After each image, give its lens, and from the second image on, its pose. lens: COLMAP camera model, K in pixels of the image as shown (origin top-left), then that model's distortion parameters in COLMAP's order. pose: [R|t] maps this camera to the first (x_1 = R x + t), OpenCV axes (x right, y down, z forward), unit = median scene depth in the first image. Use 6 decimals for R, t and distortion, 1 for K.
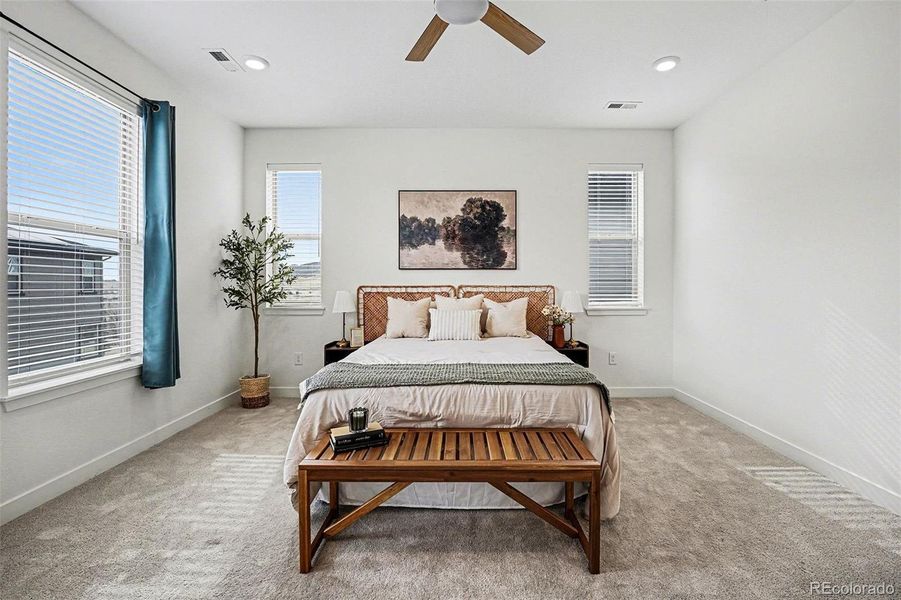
lens RADIAL K [[387.2, 0, 466.7], [0, 387.2, 297.6], [0, 0, 1]] dist [-0.020137, 0.000049]
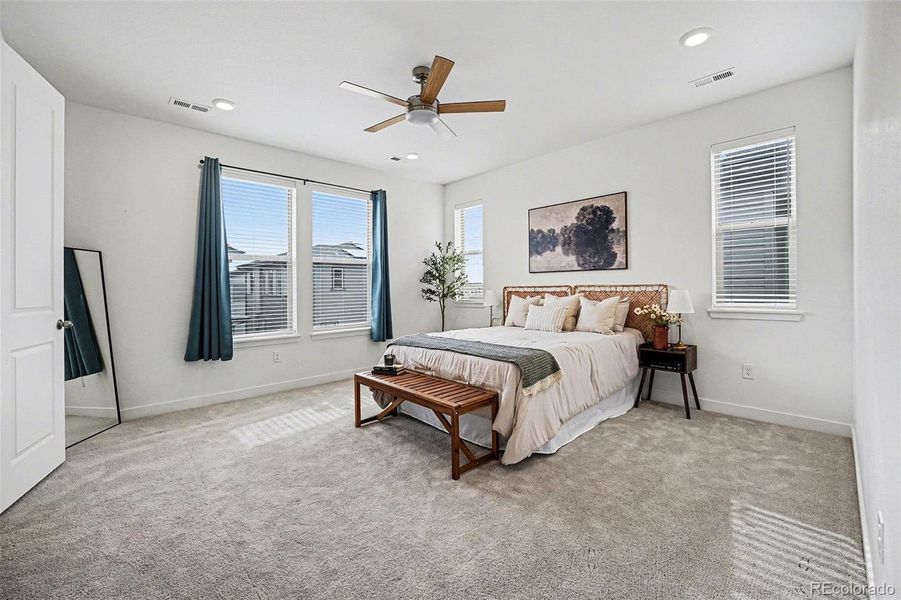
lens RADIAL K [[387.2, 0, 466.7], [0, 387.2, 297.6], [0, 0, 1]] dist [-0.020137, 0.000049]
pose [[0.689558, 0.012901, -0.724116, 0.589036], [-0.010836, 0.999913, 0.007497, -0.000728], [0.724150, 0.002677, 0.689638, -0.004112]]
